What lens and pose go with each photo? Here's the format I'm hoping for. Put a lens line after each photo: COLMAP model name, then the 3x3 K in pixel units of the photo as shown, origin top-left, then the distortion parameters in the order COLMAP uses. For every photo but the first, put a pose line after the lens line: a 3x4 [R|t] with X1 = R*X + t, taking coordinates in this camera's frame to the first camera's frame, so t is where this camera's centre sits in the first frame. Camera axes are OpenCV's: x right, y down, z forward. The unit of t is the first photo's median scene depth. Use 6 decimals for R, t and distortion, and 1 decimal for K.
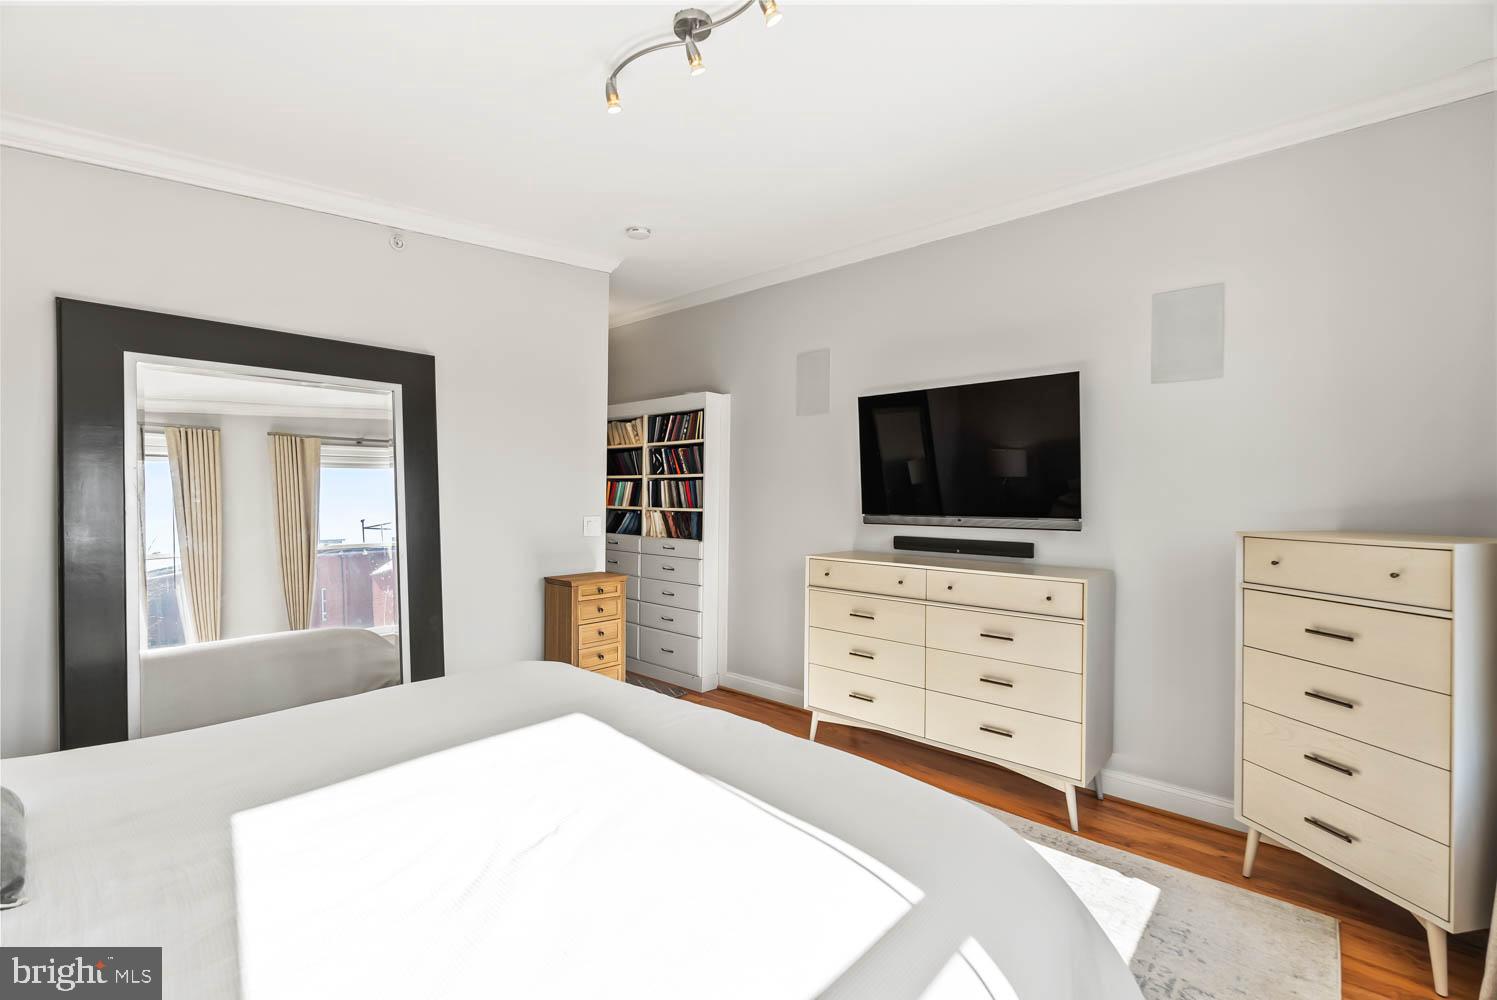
lens RADIAL K [[673.5, 0, 743.3], [0, 673.5, 504.7], [0, 0, 1]] dist [-0.000883, -0.000149]
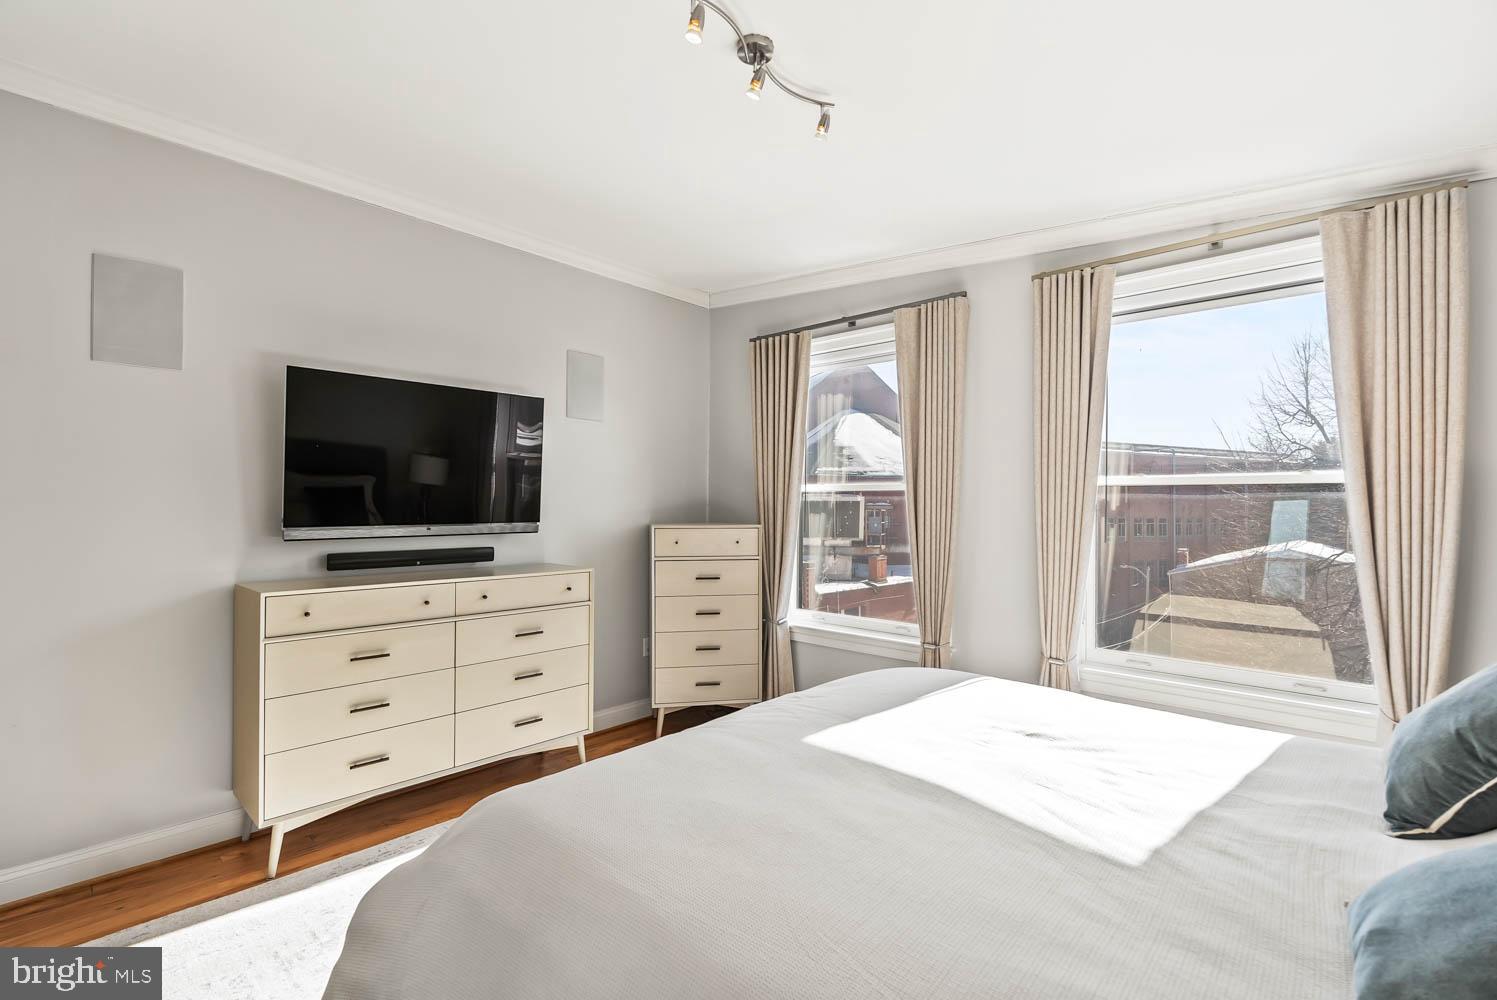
lens RADIAL K [[683.4, 0, 748.5], [0, 683.4, 500.0], [0, 0, 1]] dist [0.011124, 0.000135]
pose [[-0.008645, -0.002851, 0.999959, -0.431457], [0.007517, 0.999967, 0.002916, -0.011191], [-0.999934, 0.007542, -0.008624, 0.391167]]
